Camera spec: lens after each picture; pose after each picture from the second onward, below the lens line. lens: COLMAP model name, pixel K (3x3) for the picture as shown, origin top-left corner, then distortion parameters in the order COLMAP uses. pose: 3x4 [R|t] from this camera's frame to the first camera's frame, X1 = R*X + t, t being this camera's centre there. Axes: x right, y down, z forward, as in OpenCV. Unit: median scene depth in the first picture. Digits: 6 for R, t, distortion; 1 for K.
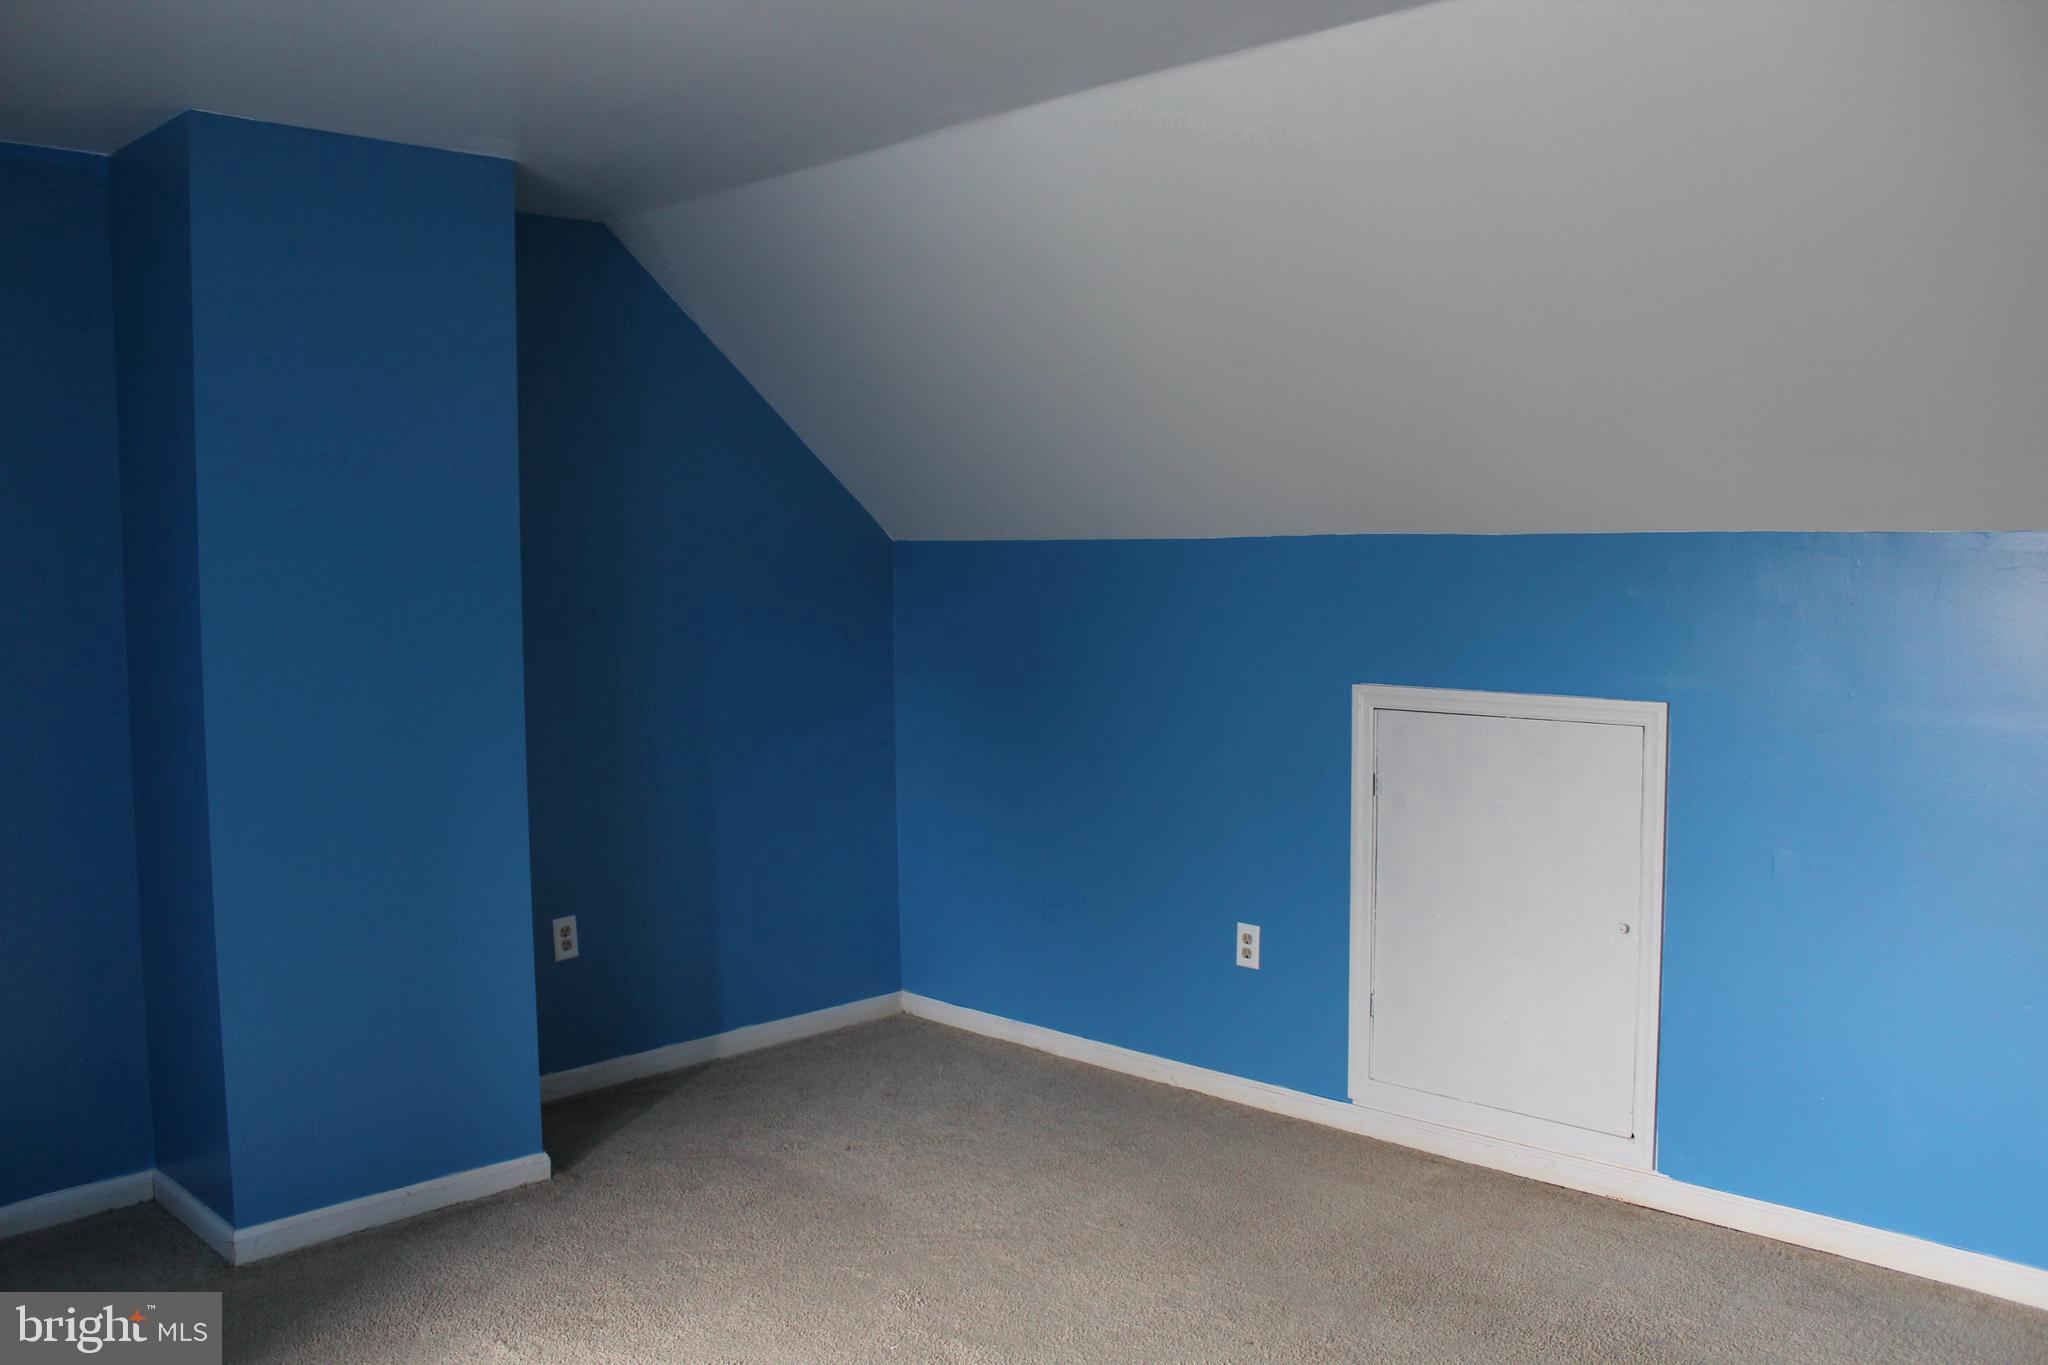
lens RADIAL K [[1723.2, 0, 1023.5], [0, 1723.2, 685.0], [0, 0, 1]] dist [-0.167376, 0.148155]
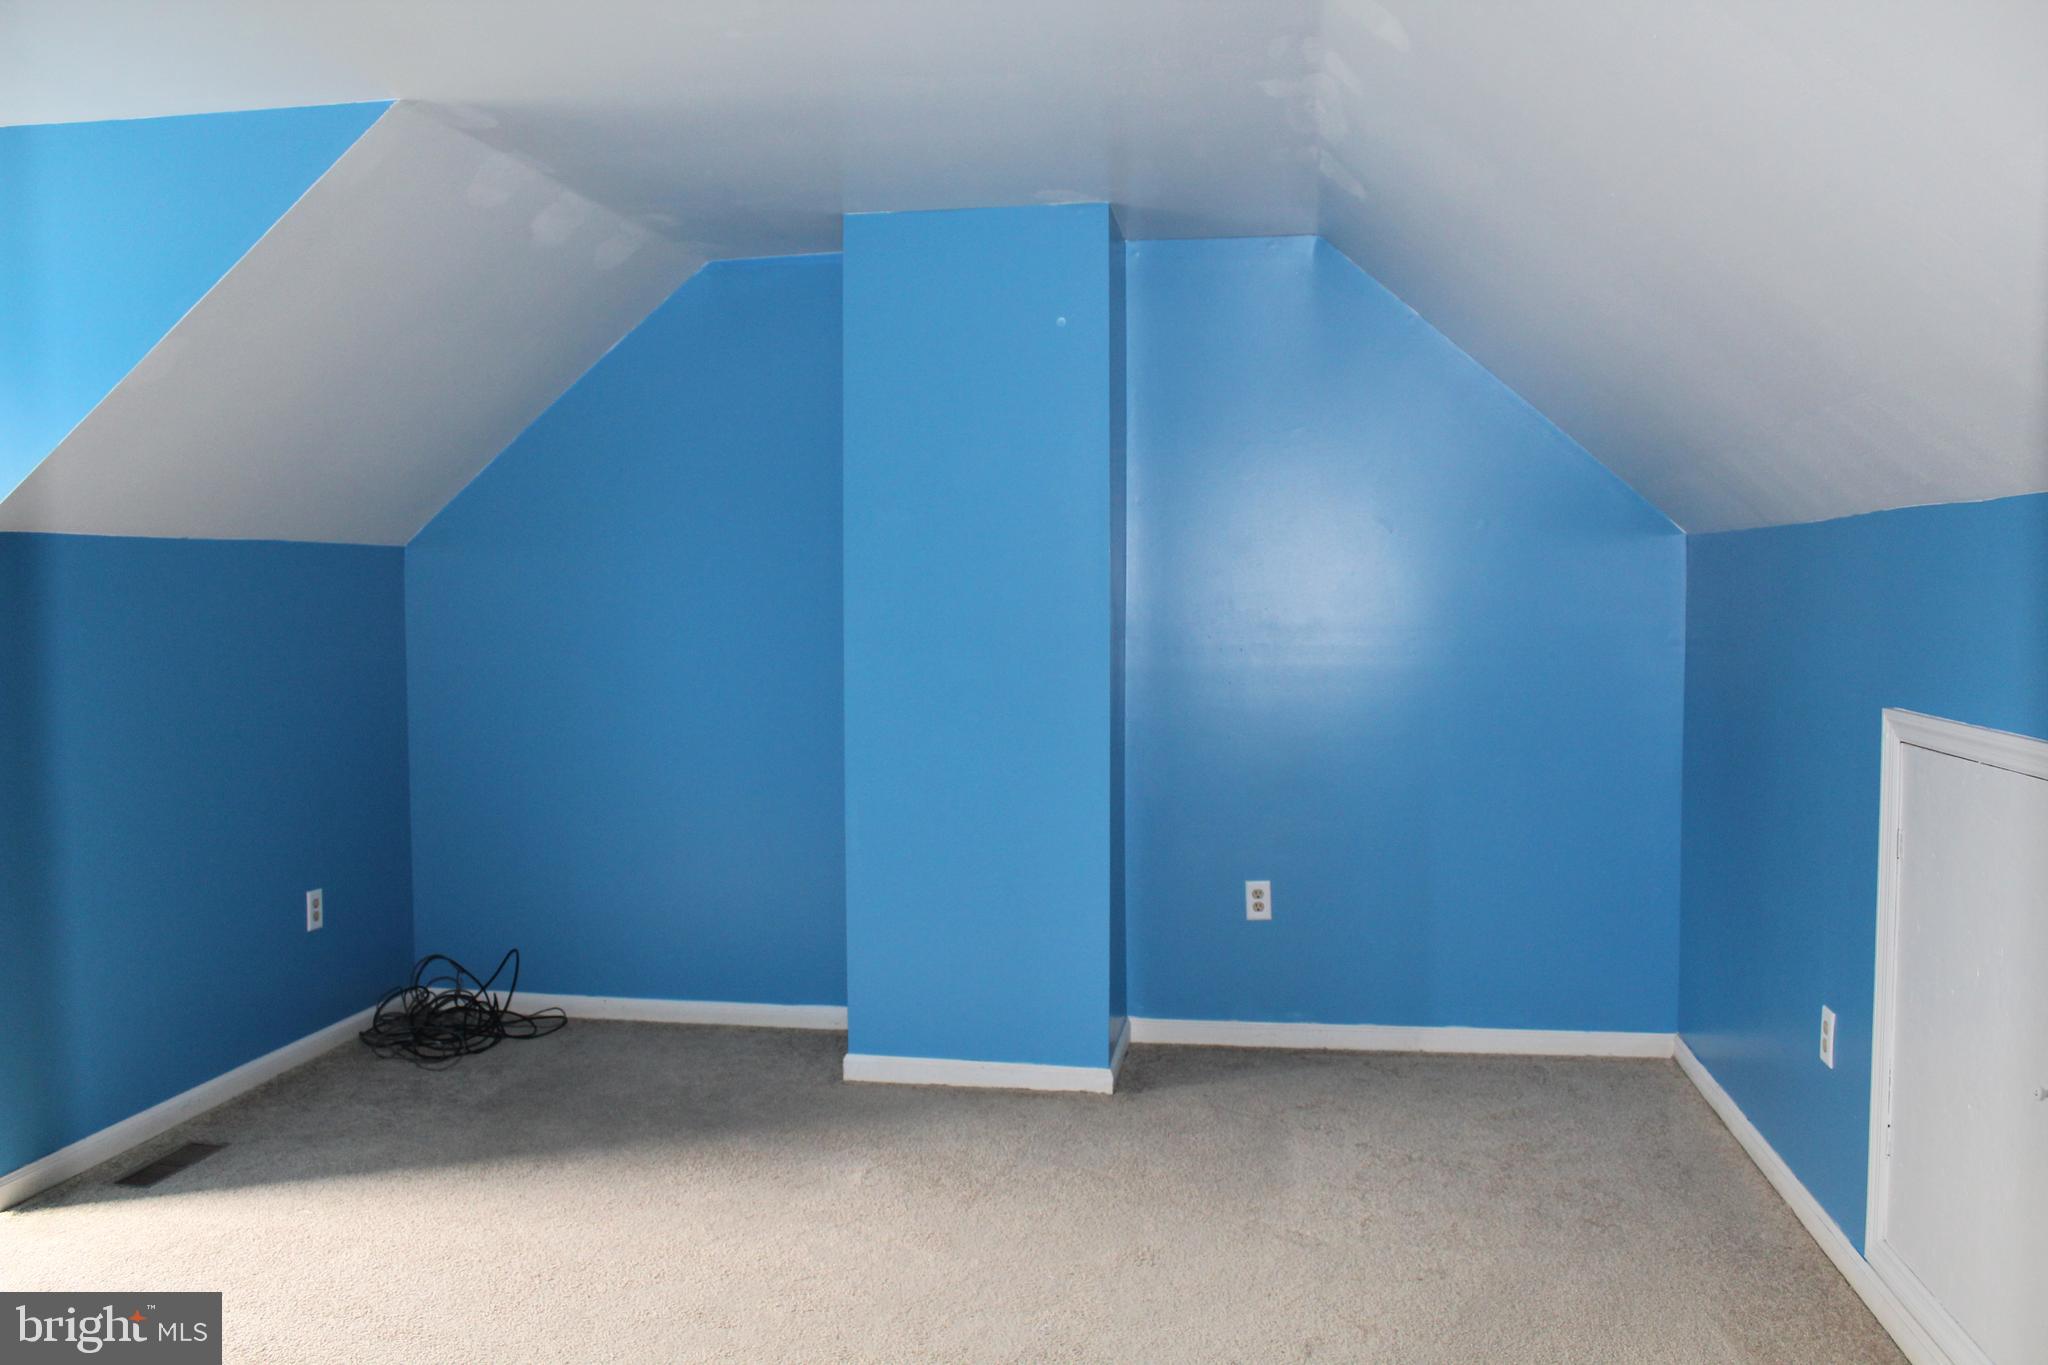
lens RADIAL K [[1723.2, 0, 1014.1], [0, 1723.2, 688.8], [0, 0, 1]] dist [-0.167376, 0.148155]
pose [[0.588062, 0.060923, -0.806518, 0.557932], [-0.070381, 0.997231, 0.024012, -0.000158], [0.805748, 0.042643, 0.590721, 0.248144]]
